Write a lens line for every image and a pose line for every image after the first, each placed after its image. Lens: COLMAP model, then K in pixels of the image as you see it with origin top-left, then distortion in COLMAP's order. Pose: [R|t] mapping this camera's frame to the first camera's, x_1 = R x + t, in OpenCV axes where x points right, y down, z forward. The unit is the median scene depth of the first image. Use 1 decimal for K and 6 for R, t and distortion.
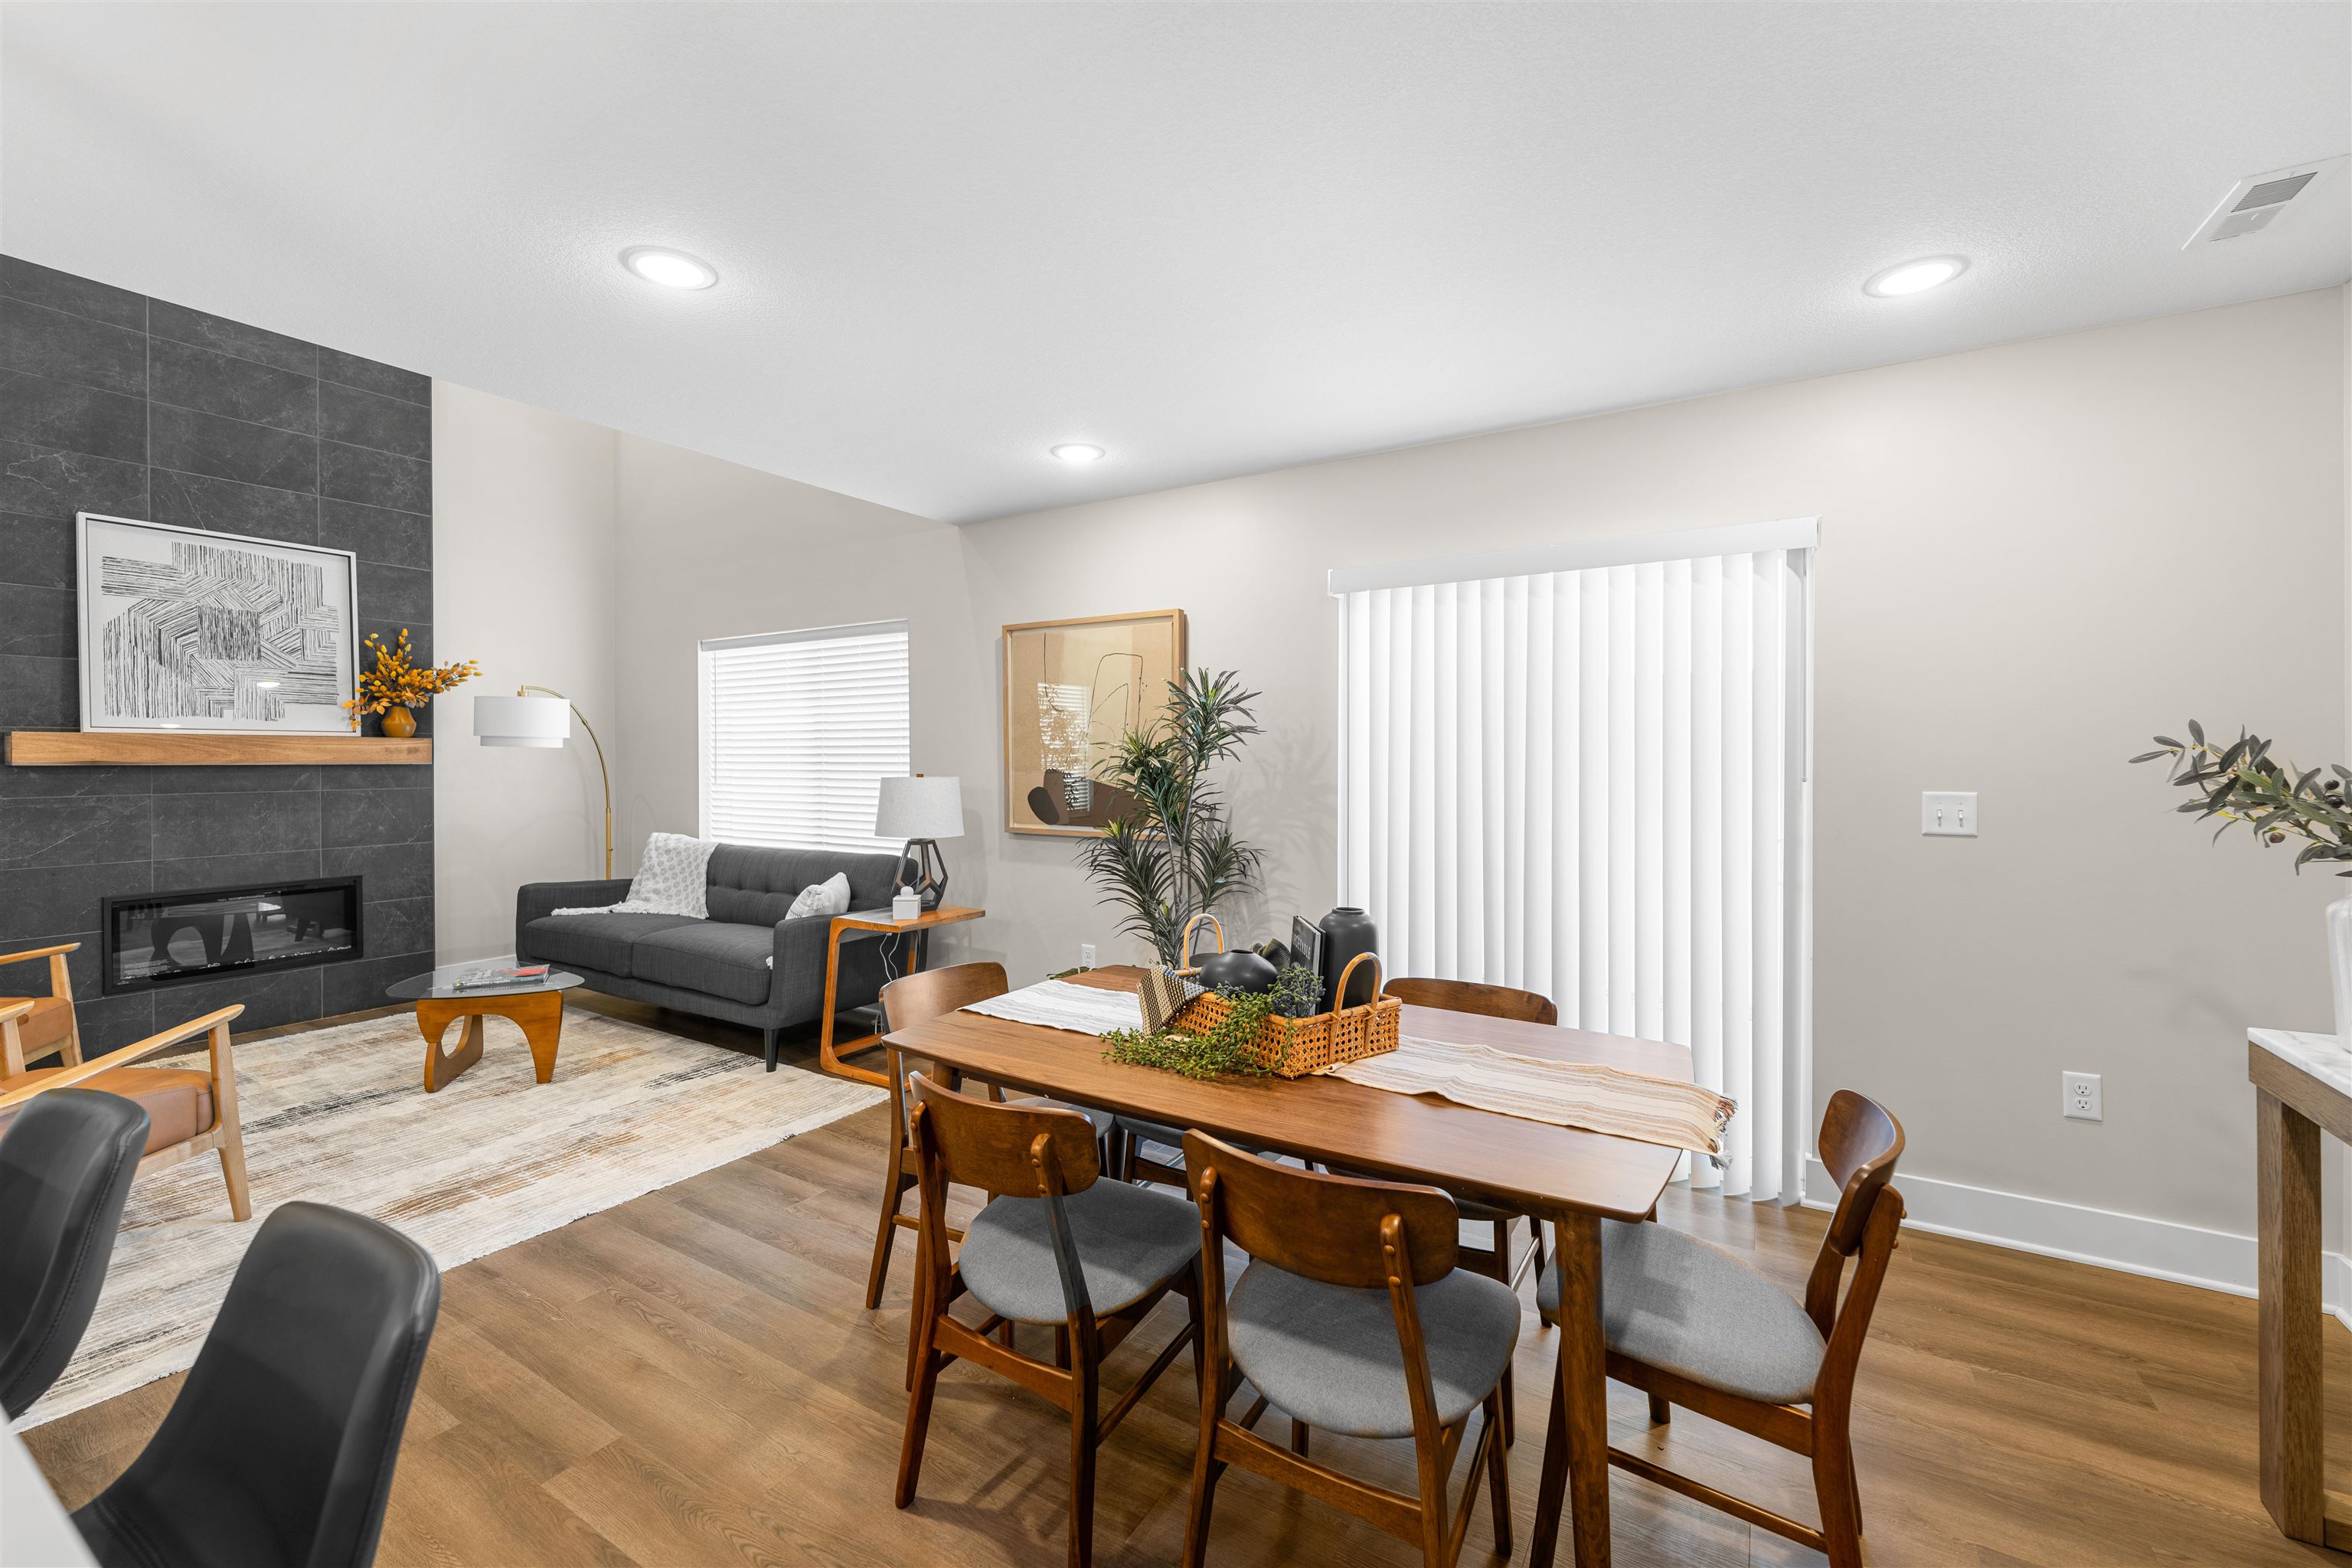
lens RADIAL K [[956.7, 0, 1179.0], [0, 956.7, 762.4], [0, 0, 1]] dist [-0.000571, -0.000445]
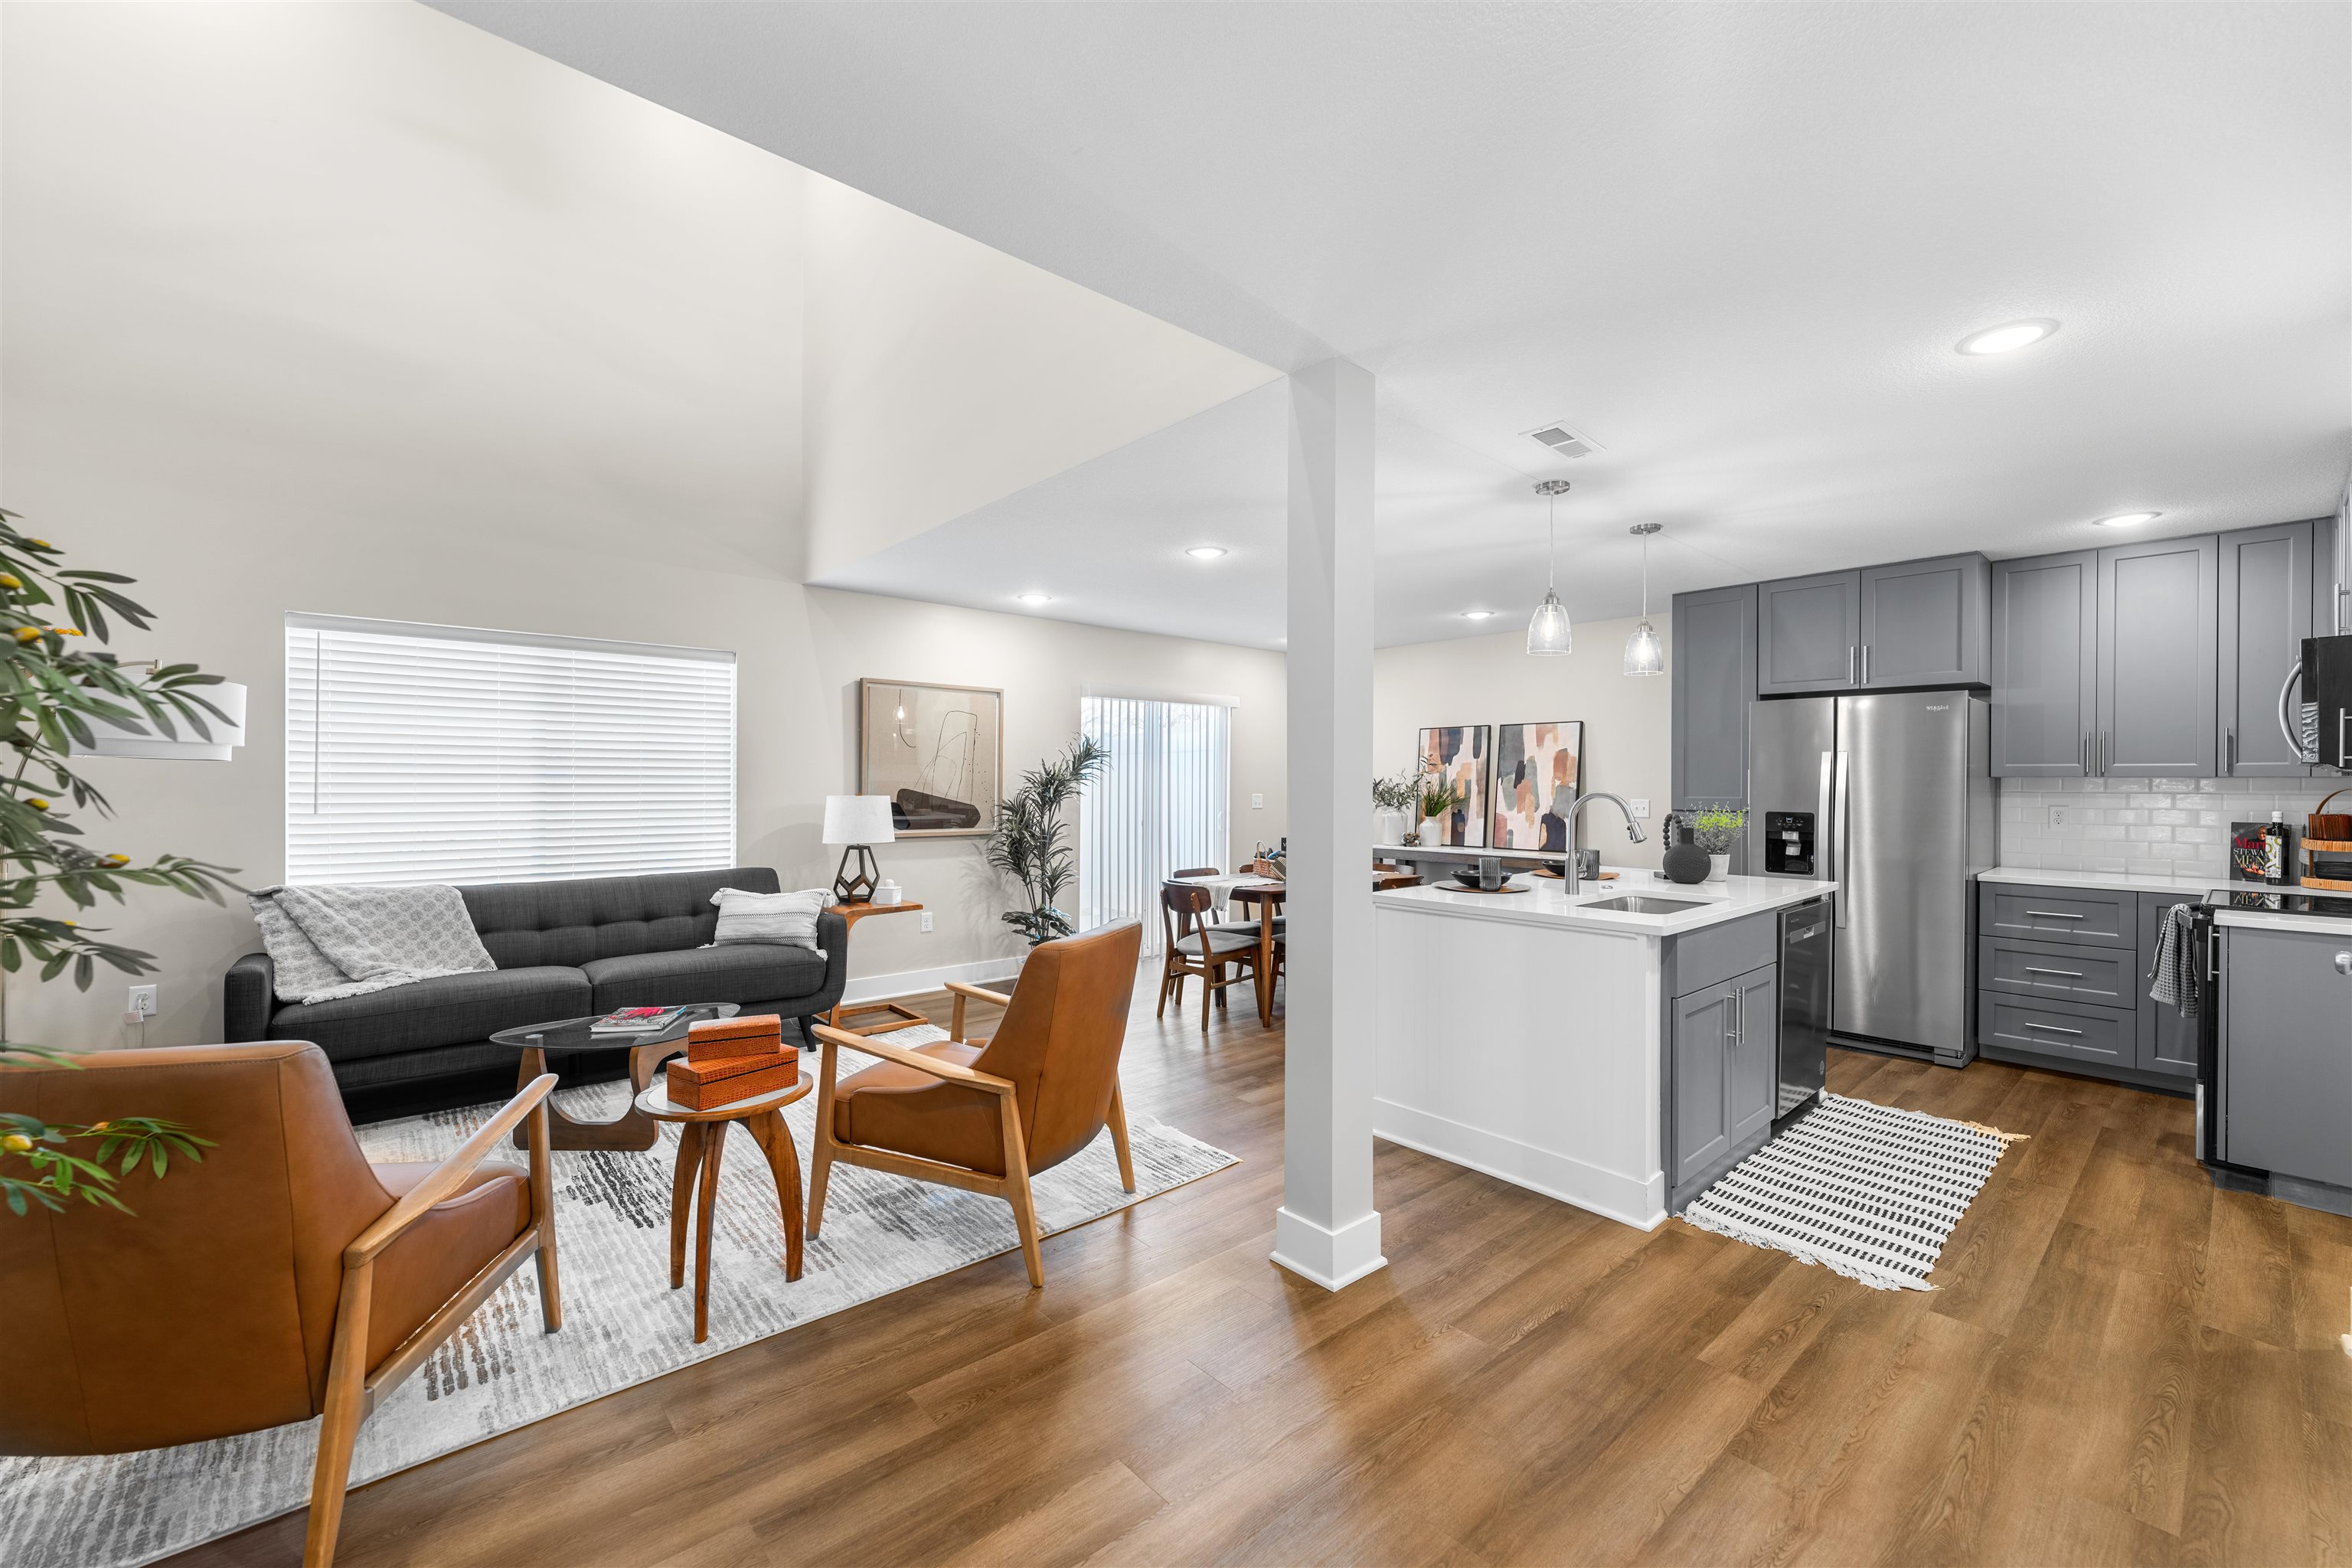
lens RADIAL K [[950.2, 0, 1176.0], [0, 950.2, 784.0], [0, 0, 1]] dist [0.000590, -0.000309]
pose [[0.291526, 0.000768, 0.956563, -1.252885], [-0.000214, 1.000000, -0.000737, 0.000501], [-0.956563, 0.000011, 0.291526, 0.218454]]
